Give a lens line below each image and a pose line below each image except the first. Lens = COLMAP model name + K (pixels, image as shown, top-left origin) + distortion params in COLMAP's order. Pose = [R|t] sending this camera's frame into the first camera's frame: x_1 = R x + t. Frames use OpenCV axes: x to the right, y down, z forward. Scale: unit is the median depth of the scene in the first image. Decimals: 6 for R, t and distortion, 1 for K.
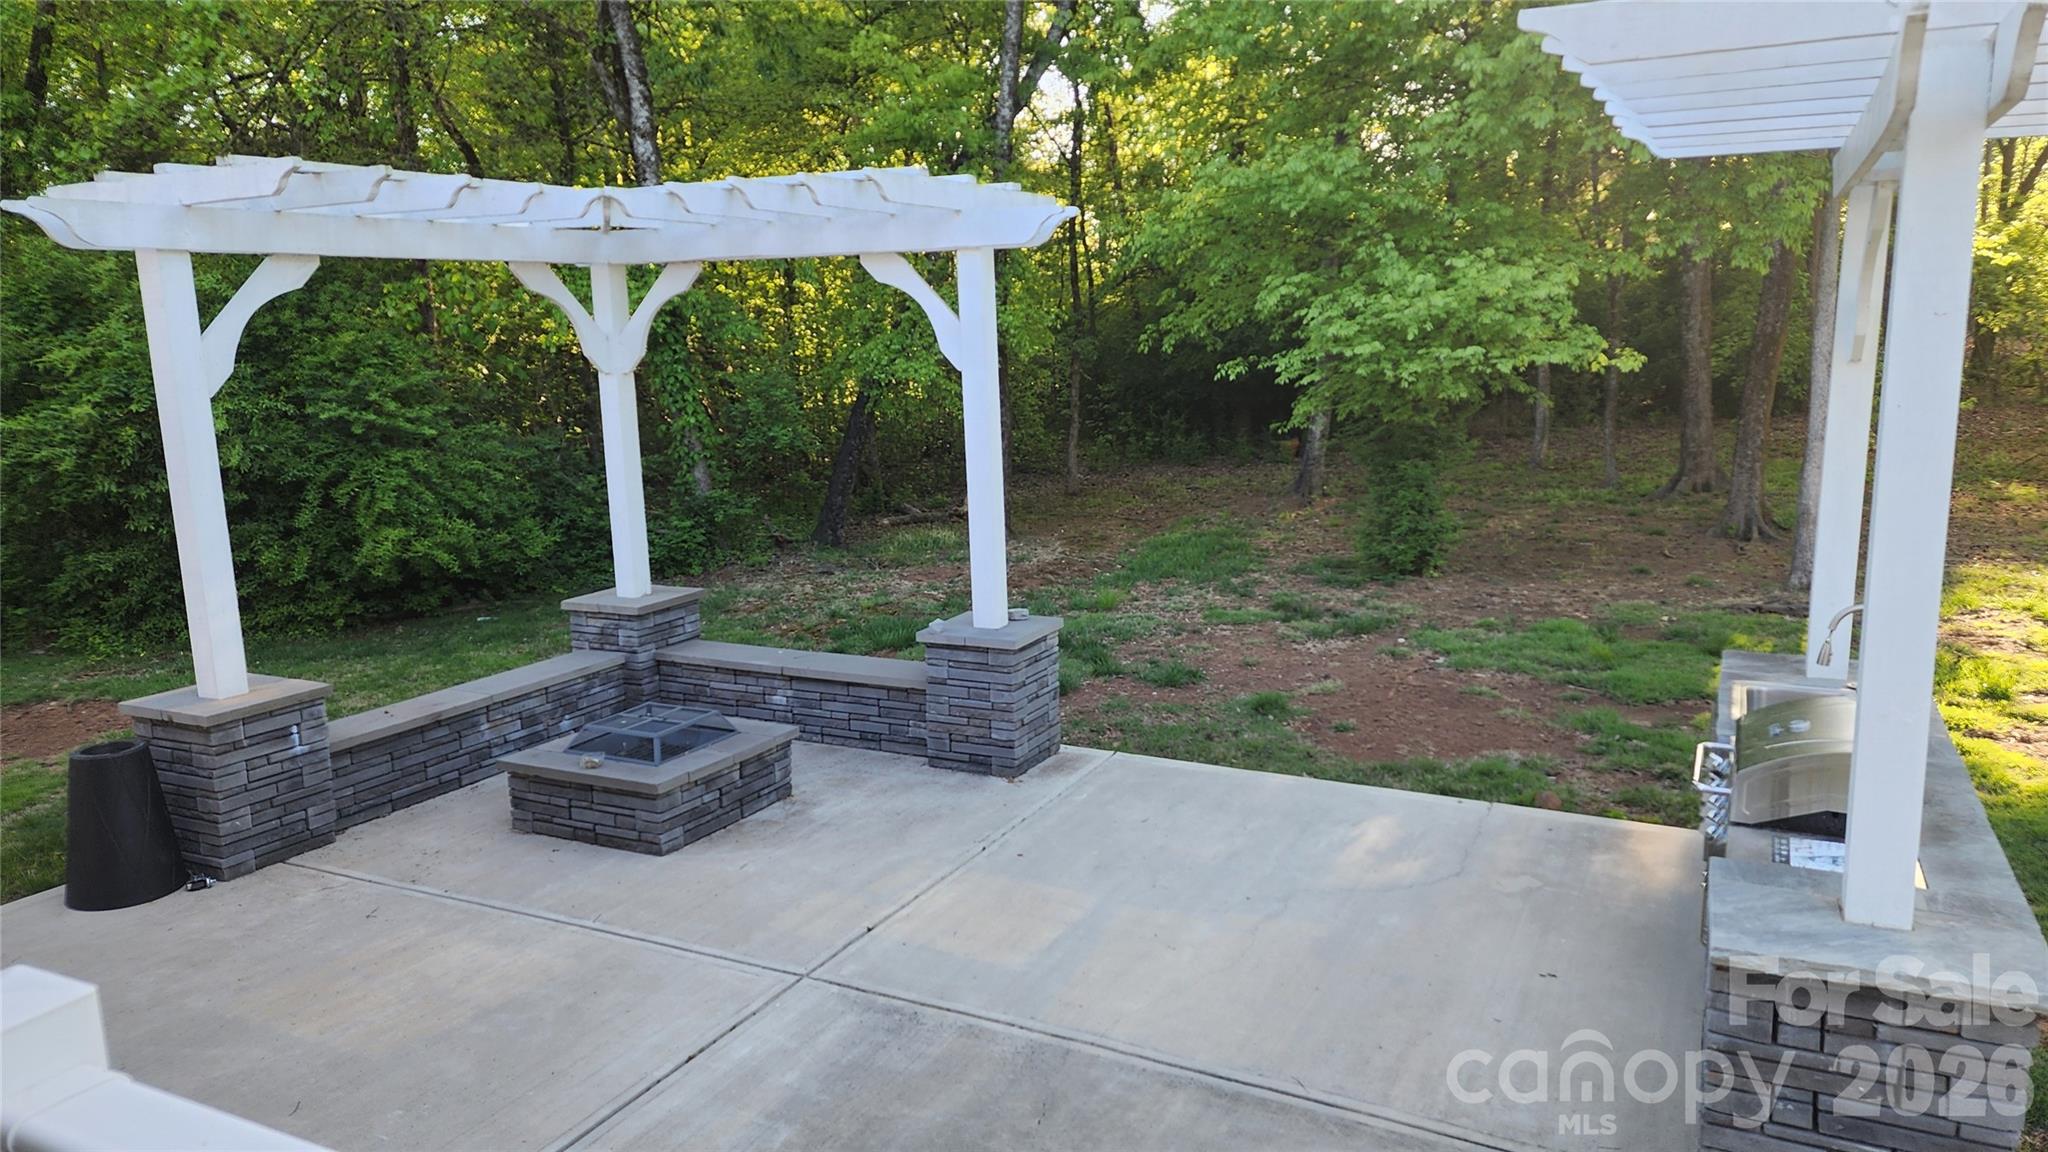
lens RADIAL K [[1331.6, 0, 1024.0], [0, 1331.6, 576.0], [0, 0, 1]] dist [0.000122, -0.033584]
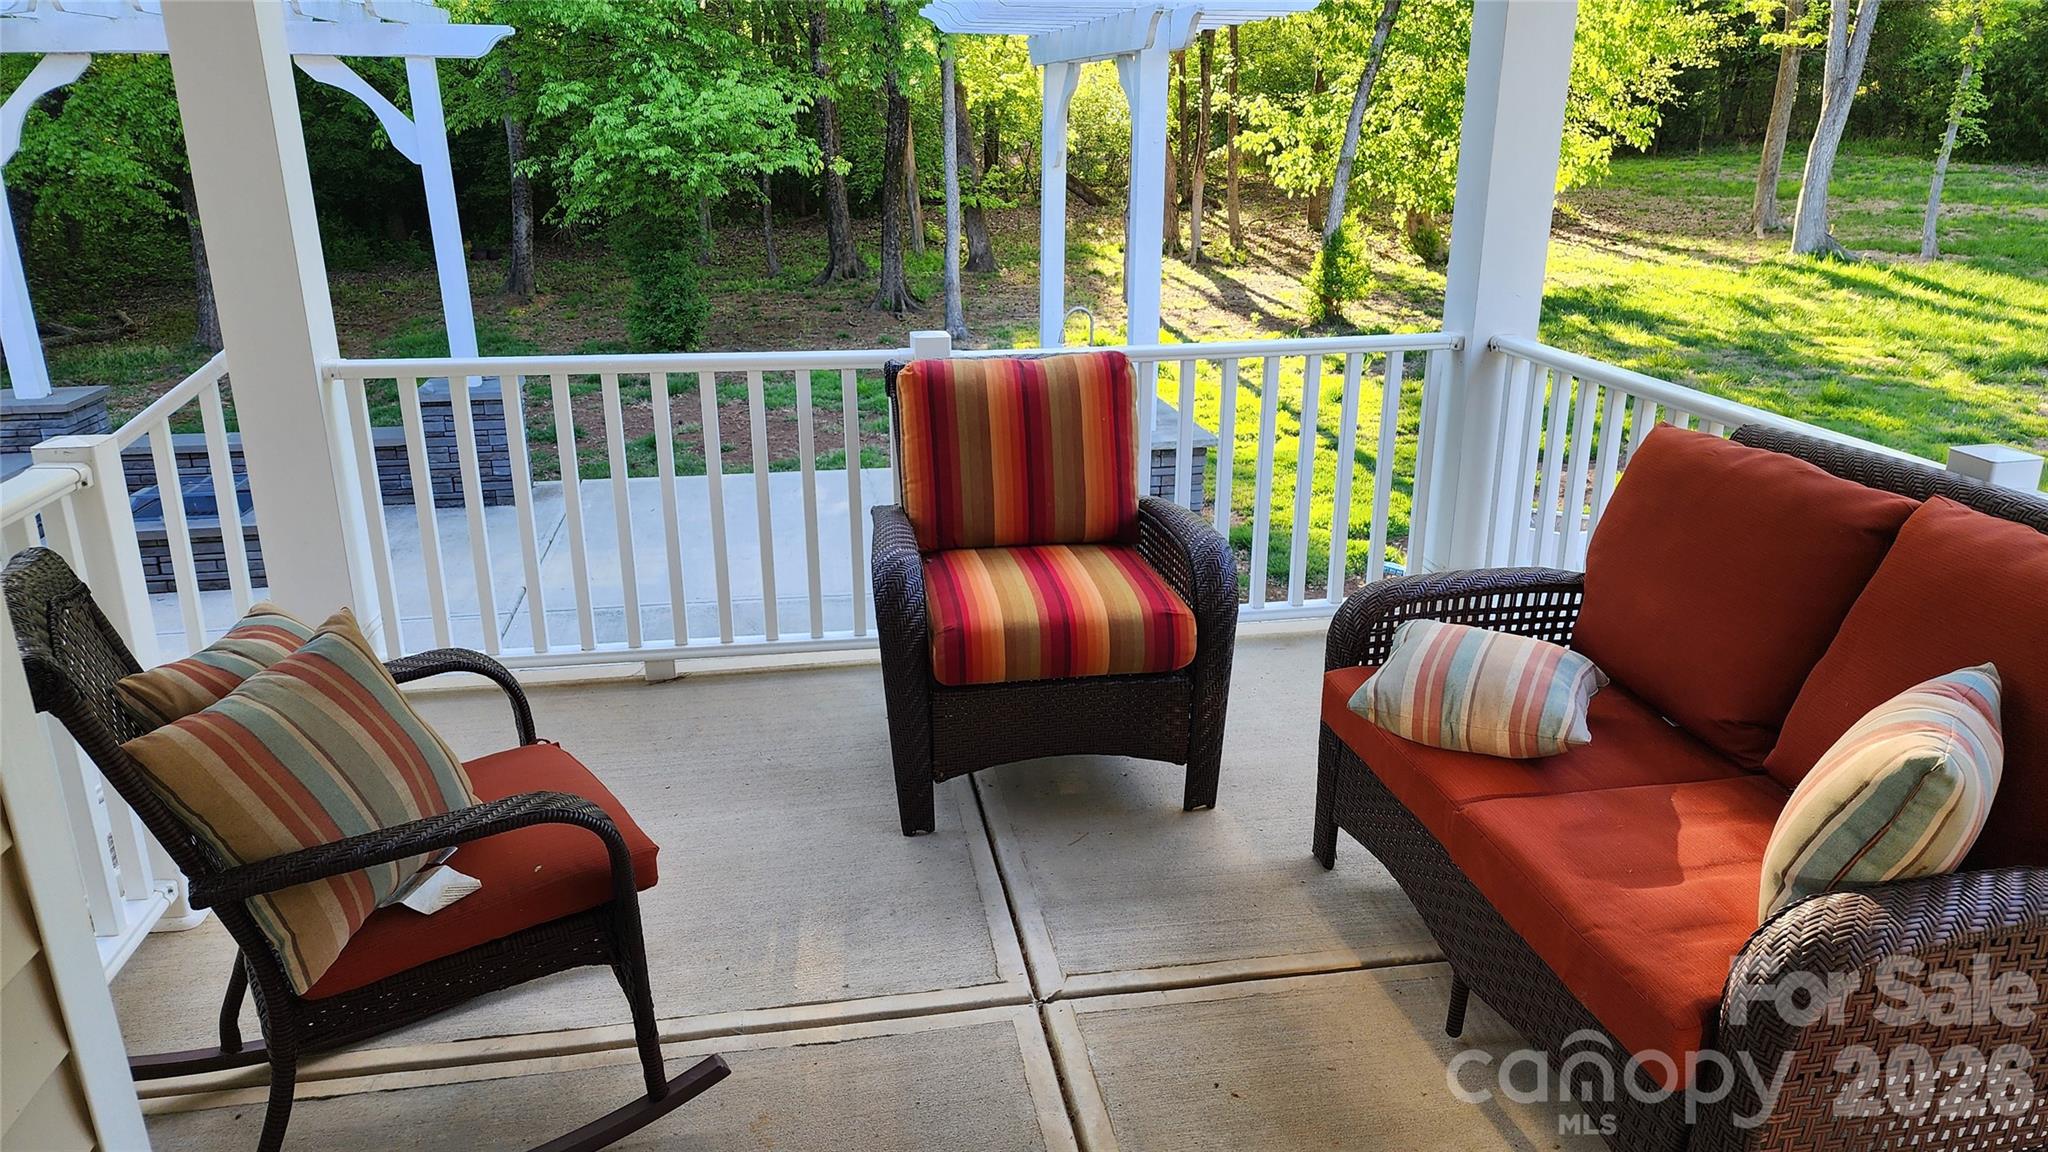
lens RADIAL K [[1331.6, 0, 1024.0], [0, 1331.6, 576.0], [0, 0, 1]] dist [0.000122, -0.033584]
pose [[0.789937, -0.165491, 0.590434, -0.241344], [0.082182, 0.982778, 0.165508, 0.031241], [-0.607656, -0.082218, 0.789933, -0.169200]]
